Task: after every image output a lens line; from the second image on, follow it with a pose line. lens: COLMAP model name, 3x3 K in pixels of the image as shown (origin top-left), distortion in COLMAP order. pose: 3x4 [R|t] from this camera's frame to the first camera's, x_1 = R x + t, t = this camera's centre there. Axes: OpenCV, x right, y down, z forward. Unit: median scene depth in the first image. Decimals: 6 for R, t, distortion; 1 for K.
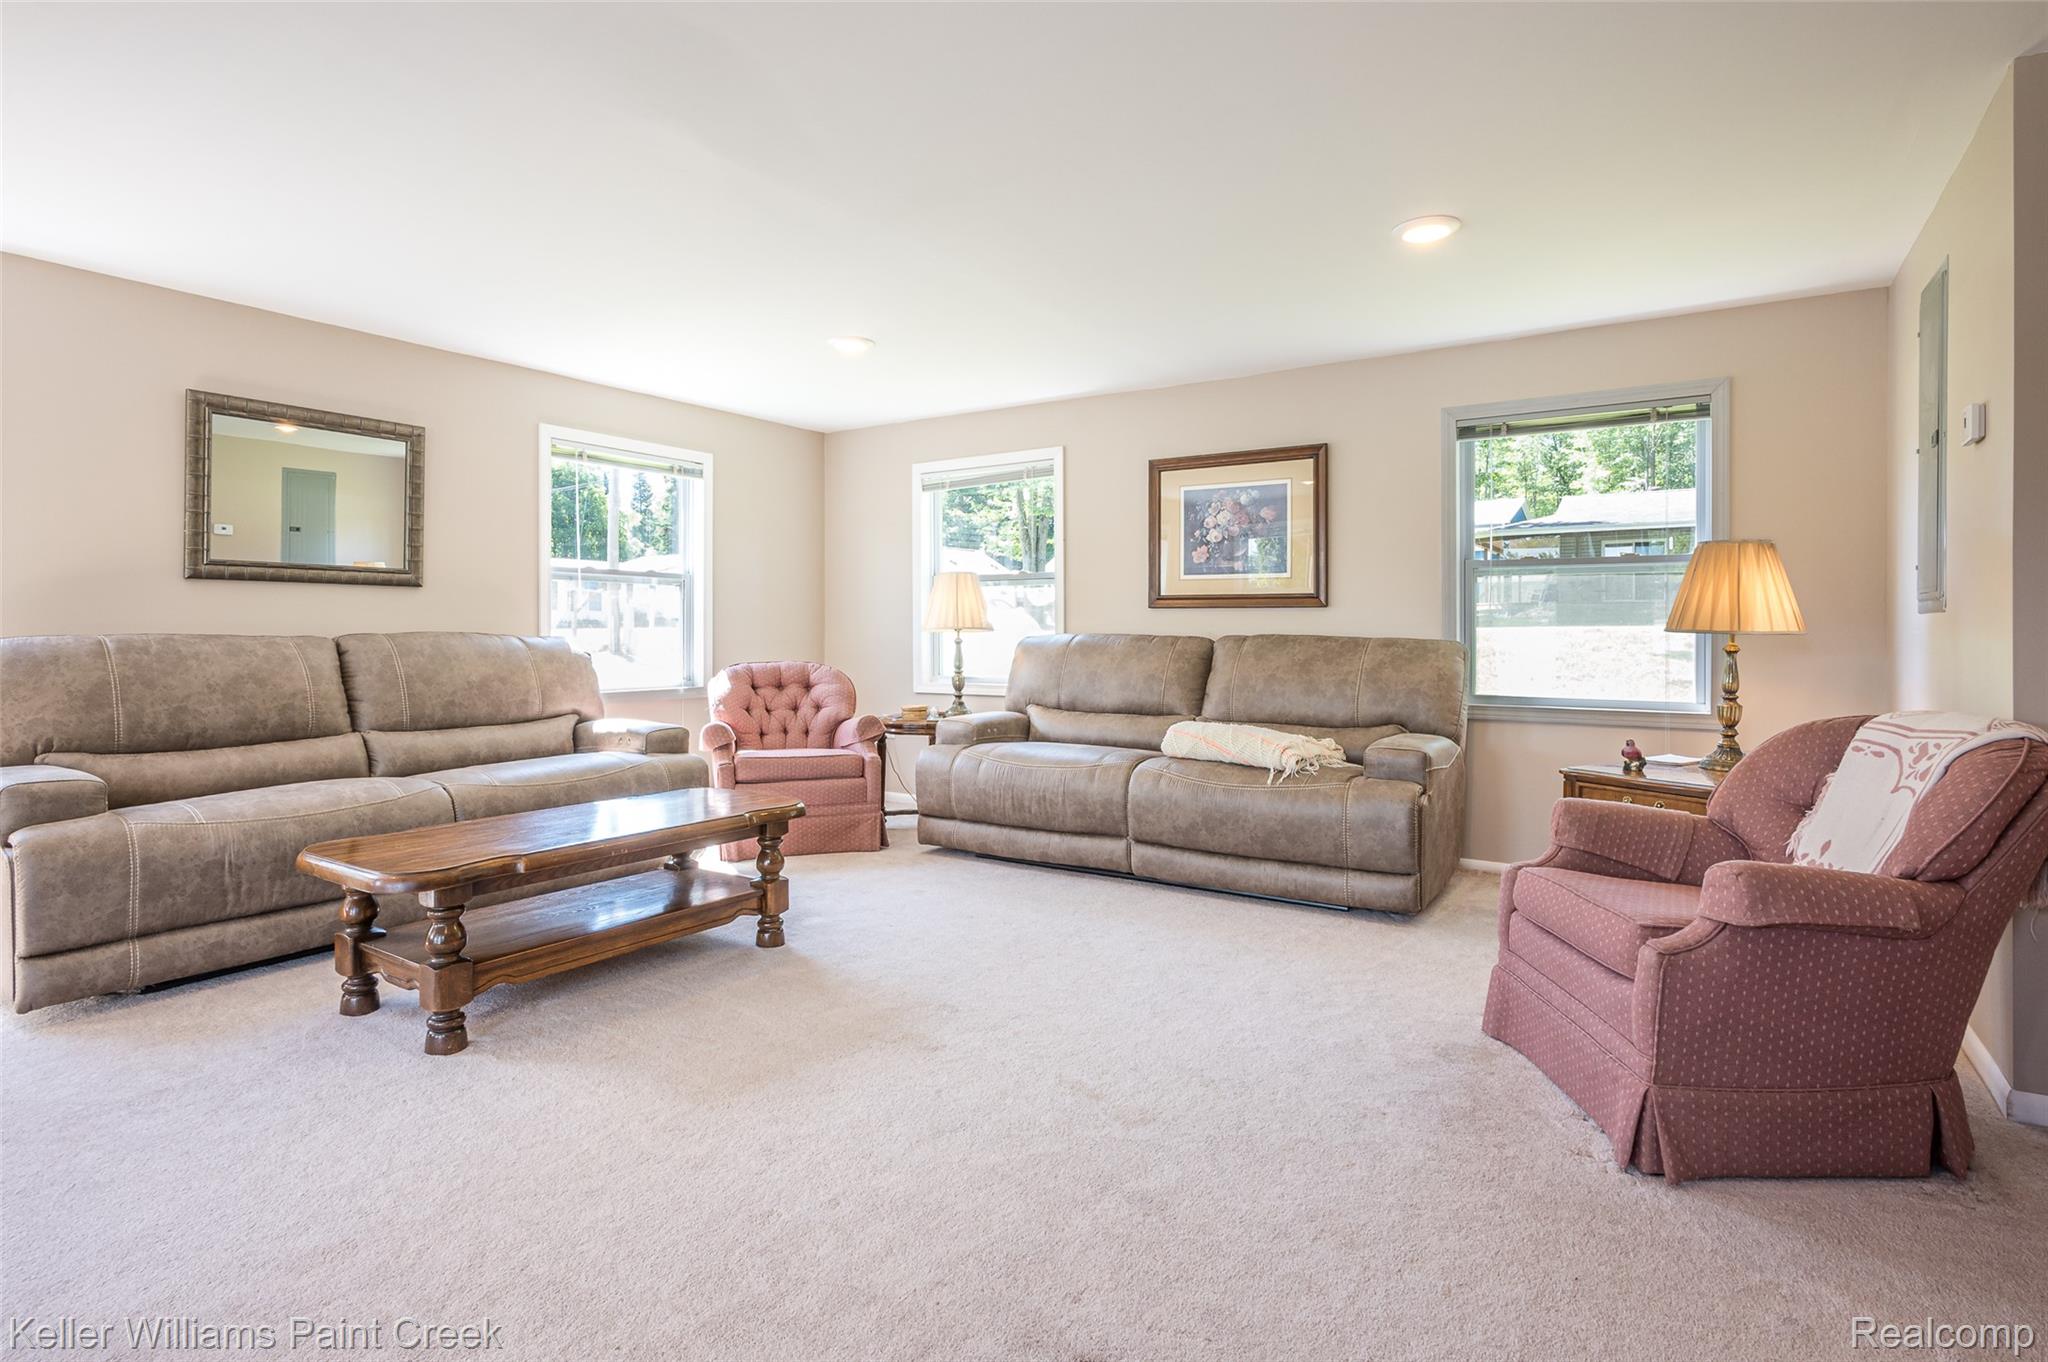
lens RADIAL K [[1031.4, 0, 1024.8], [0, 1031.4, 627.3], [0, 0, 1]] dist [-0.001155, 0.000191]
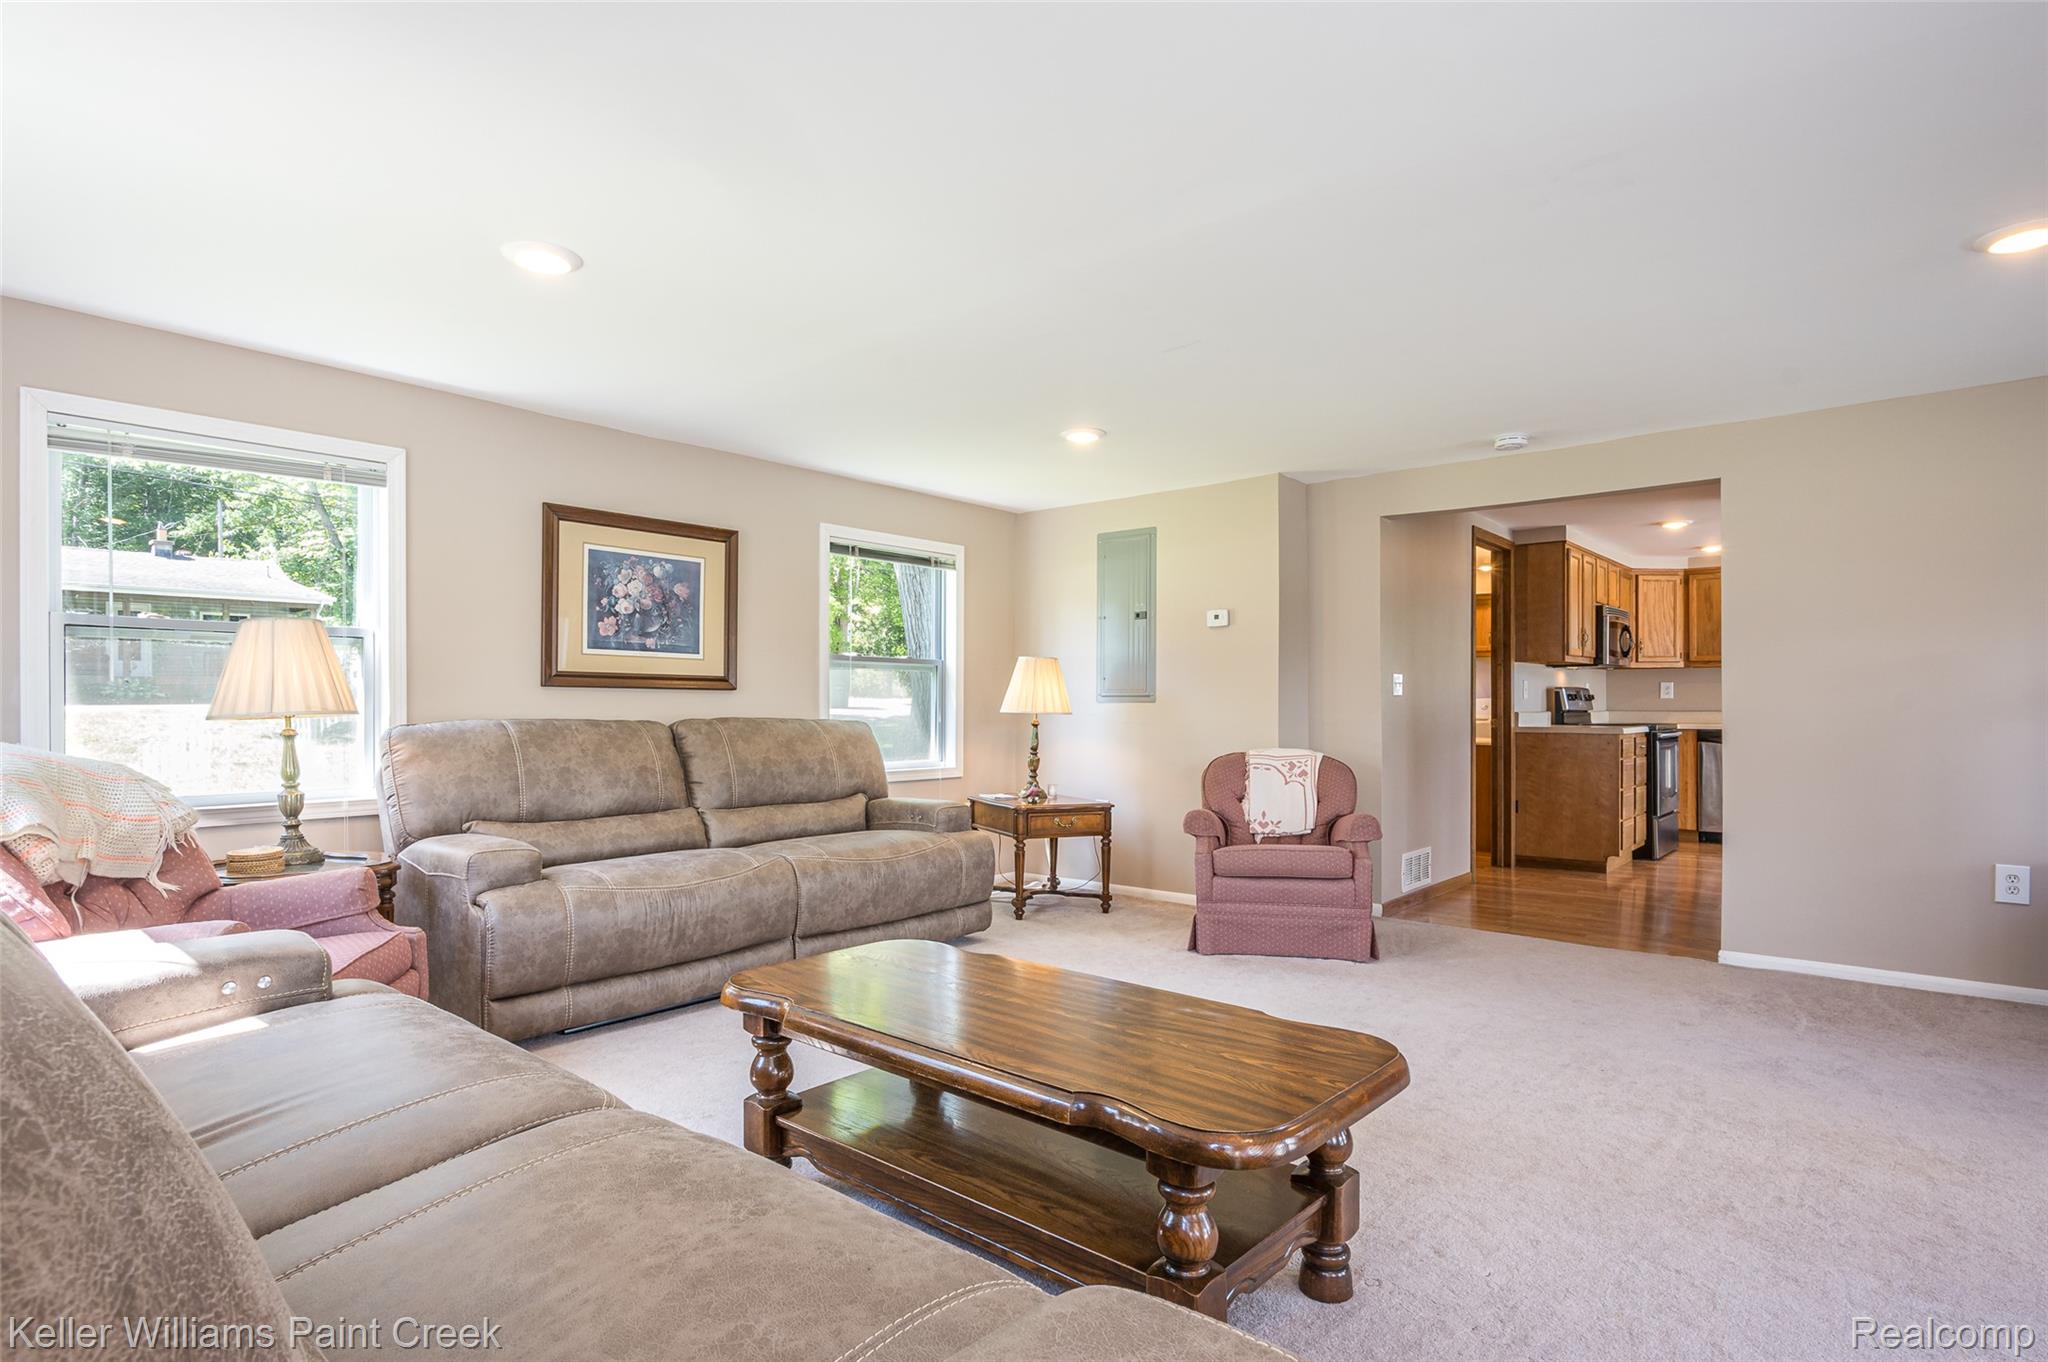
lens RADIAL K [[1057.5, 0, 1024.0], [0, 1057.5, 681.0], [0, 0, 1]] dist [0.000677, 0.000291]
pose [[0.143804, 0.028355, 0.989200, -0.683033], [0.002195, 0.999578, -0.028971, 0.001664], [-0.989604, 0.006337, 0.143681, 0.553026]]
